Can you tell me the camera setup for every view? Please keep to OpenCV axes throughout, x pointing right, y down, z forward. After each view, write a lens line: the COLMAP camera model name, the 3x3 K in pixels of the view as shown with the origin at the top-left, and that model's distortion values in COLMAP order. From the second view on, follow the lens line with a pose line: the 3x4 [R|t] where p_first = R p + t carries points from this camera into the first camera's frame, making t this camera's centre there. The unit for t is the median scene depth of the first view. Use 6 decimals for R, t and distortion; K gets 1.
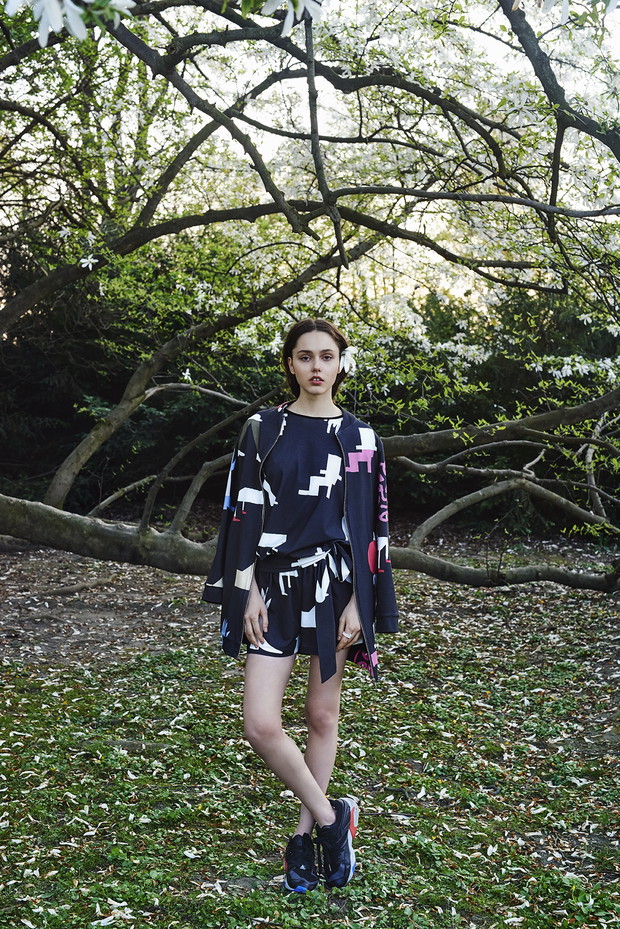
lens RADIAL K [[1287.3, 0, 310.2], [0, 1287.3, 462.5], [0, 0, 1]] dist [-0.008668, 0.000000]
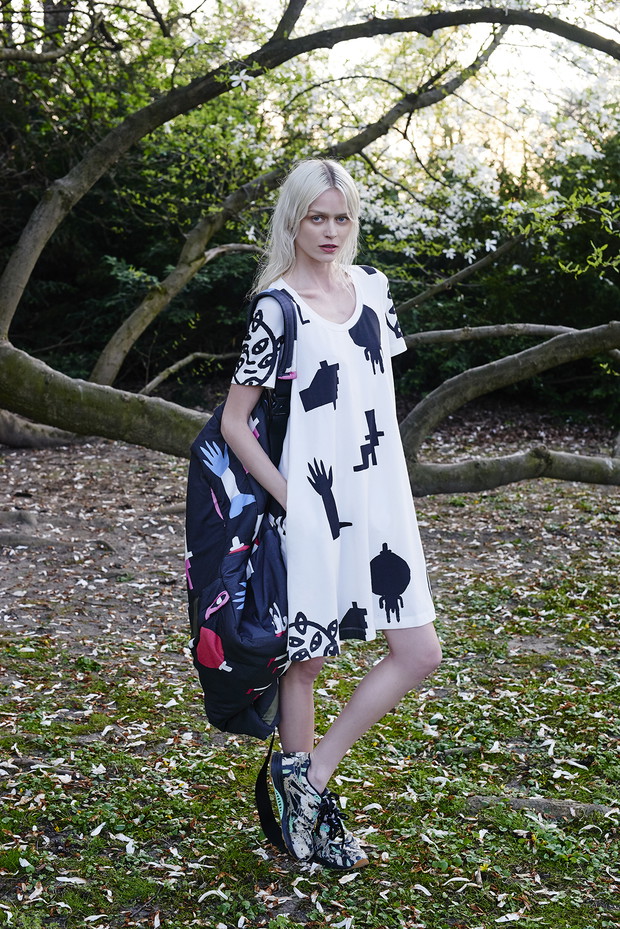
lens RADIAL K [[1287.3, 0, 310.1], [0, 1287.3, 466.4], [0, 0, 1]] dist [-0.008668, 0.000000]
pose [[0.996426, 0.004913, 0.084322, -0.131184], [-0.014081, 0.993999, 0.108481, -0.009509], [-0.083283, -0.109280, 0.990516, 0.156739]]
